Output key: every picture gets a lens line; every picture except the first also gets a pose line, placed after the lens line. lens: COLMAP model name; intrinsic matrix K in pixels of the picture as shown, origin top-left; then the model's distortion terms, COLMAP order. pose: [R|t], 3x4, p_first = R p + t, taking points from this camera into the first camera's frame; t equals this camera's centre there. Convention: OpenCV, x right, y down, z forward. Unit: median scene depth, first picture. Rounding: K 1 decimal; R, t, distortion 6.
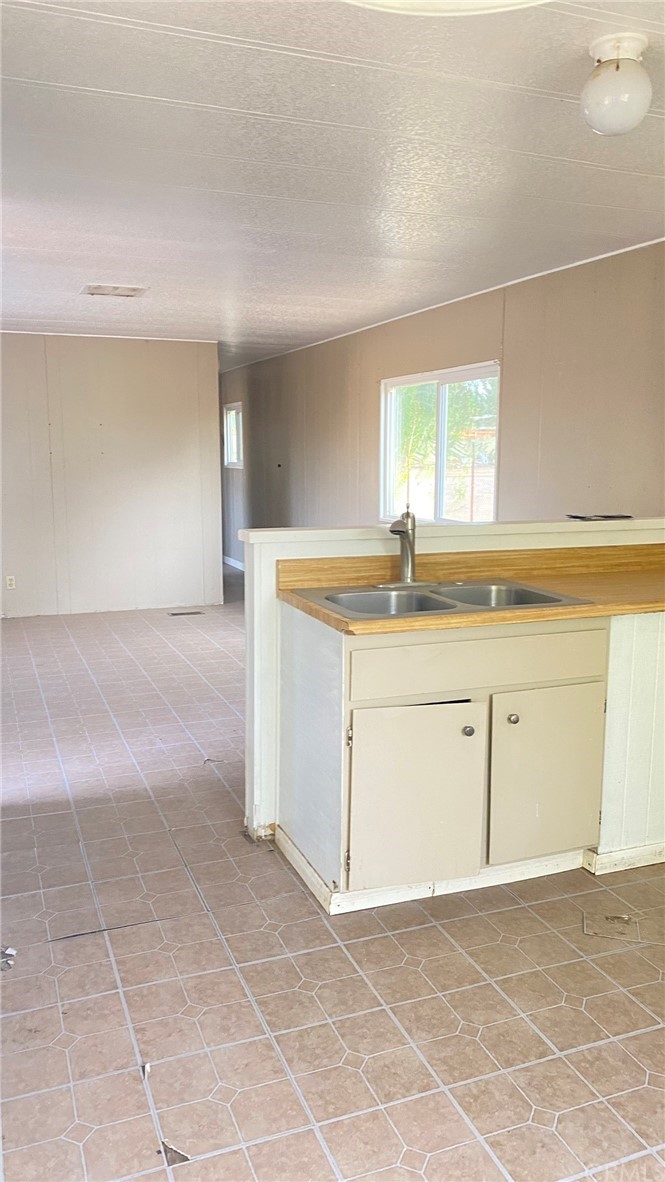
lens RADIAL K [[897.5, 0, 327.5], [0, 897.5, 571.6], [0, 0, 1]] dist [0.042502, -0.037693]
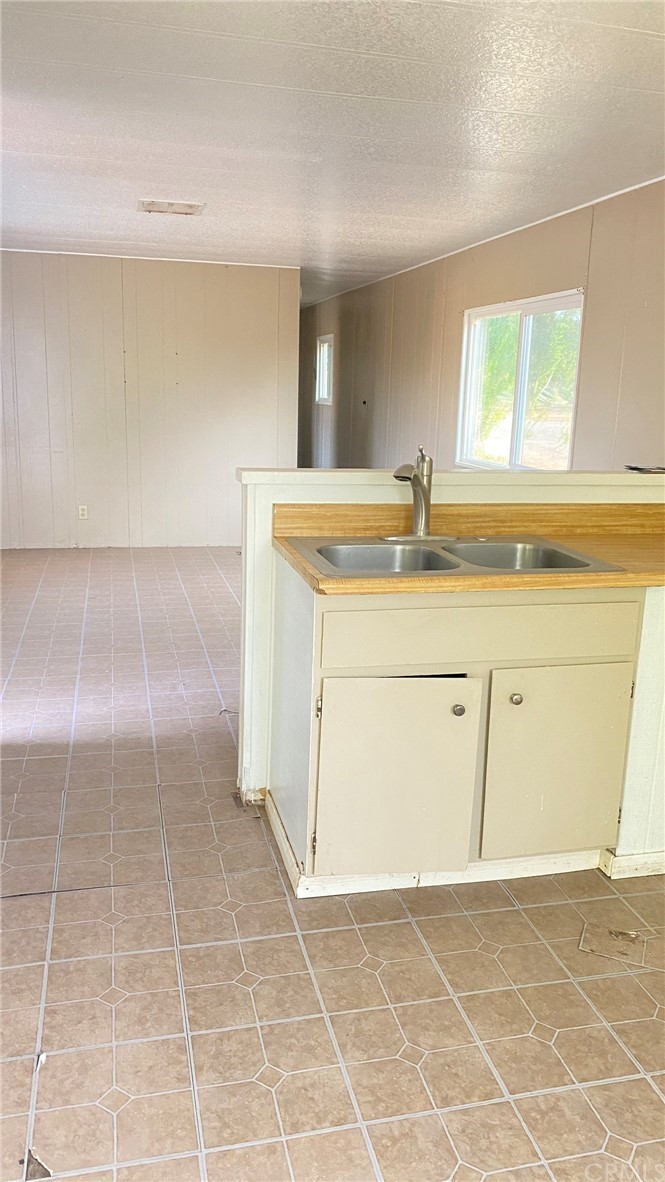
lens RADIAL K [[897.5, 0, 334.5], [0, 897.5, 569.5], [0, 0, 1]] dist [0.042502, -0.037693]
pose [[0.990905, 0.053266, -0.123574, 0.126992], [-0.045181, 0.996707, 0.067335, -0.011314], [0.126754, -0.061140, 0.990048, 0.118910]]
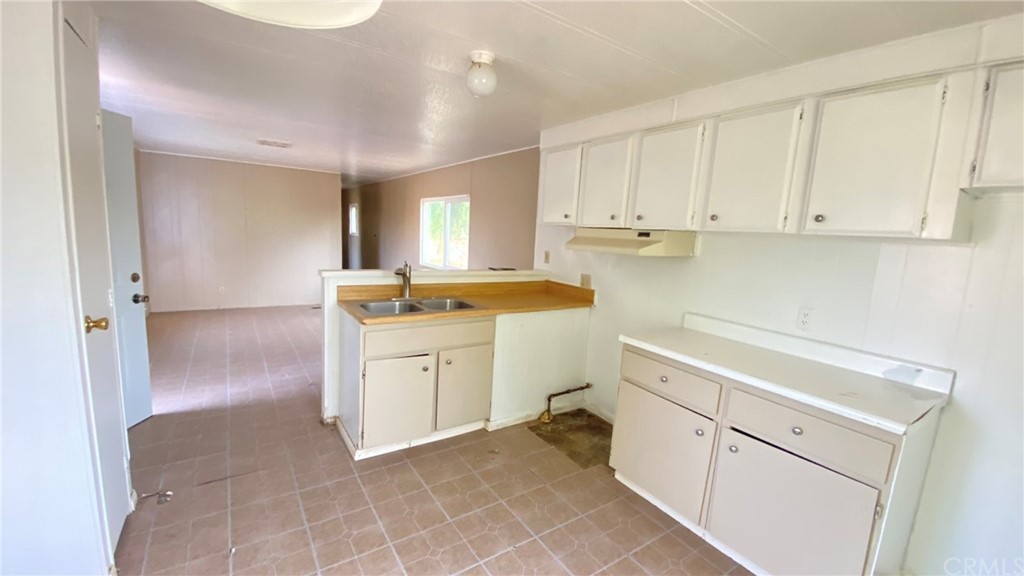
lens RADIAL K [[414.7, 0, 510.4], [0, 414.7, 288.8], [0, 0, 1]] dist [0.012219, -0.003765]
pose [[0.974528, 0.021161, 0.223265, 0.119805], [-0.022179, 0.999752, 0.002056, -0.017398], [-0.223166, -0.006956, 0.974756, 0.005181]]
